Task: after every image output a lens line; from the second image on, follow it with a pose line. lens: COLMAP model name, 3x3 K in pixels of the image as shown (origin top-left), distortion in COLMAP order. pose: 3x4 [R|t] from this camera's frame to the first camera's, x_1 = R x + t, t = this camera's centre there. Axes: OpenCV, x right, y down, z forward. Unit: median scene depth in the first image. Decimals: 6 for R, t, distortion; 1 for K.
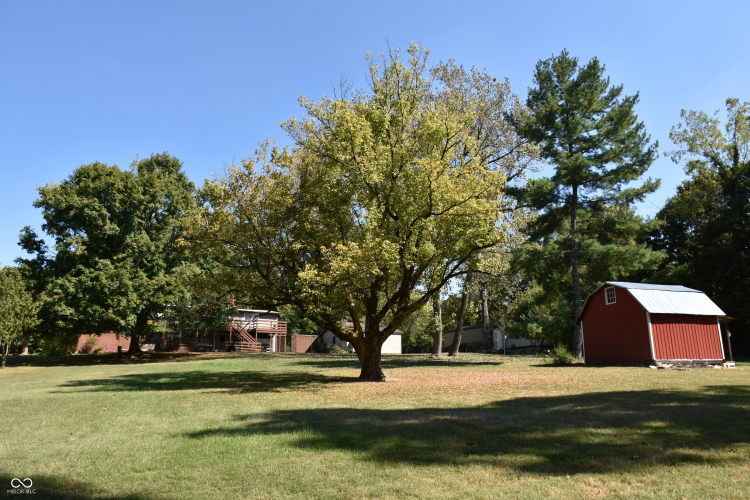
lens RADIAL K [[564.0, 0, 372.6], [0, 564.0, 249.8], [0, 0, 1]] dist [-0.068852, -0.017653]
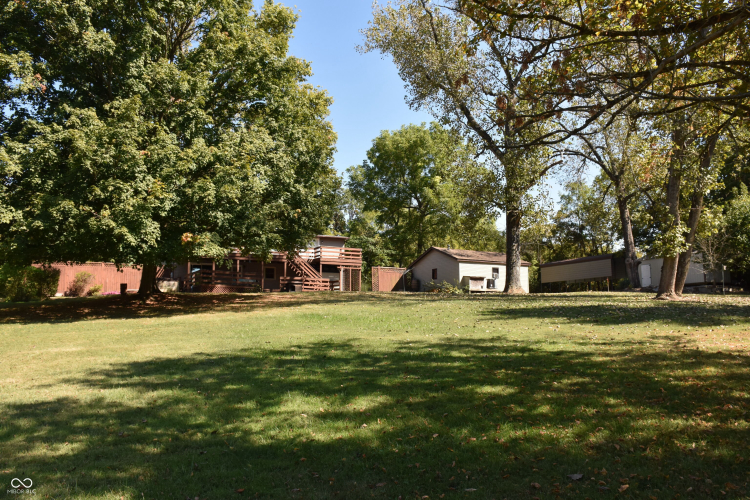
lens RADIAL K [[564.0, 0, 378.3], [0, 564.0, 250.0], [0, 0, 1]] dist [-0.068852, -0.017653]
pose [[0.999993, 0.000418, 0.003738, -0.233344], [-0.000843, 0.993409, 0.114620, 0.083859], [-0.003665, -0.114622, 0.993402, 0.516963]]
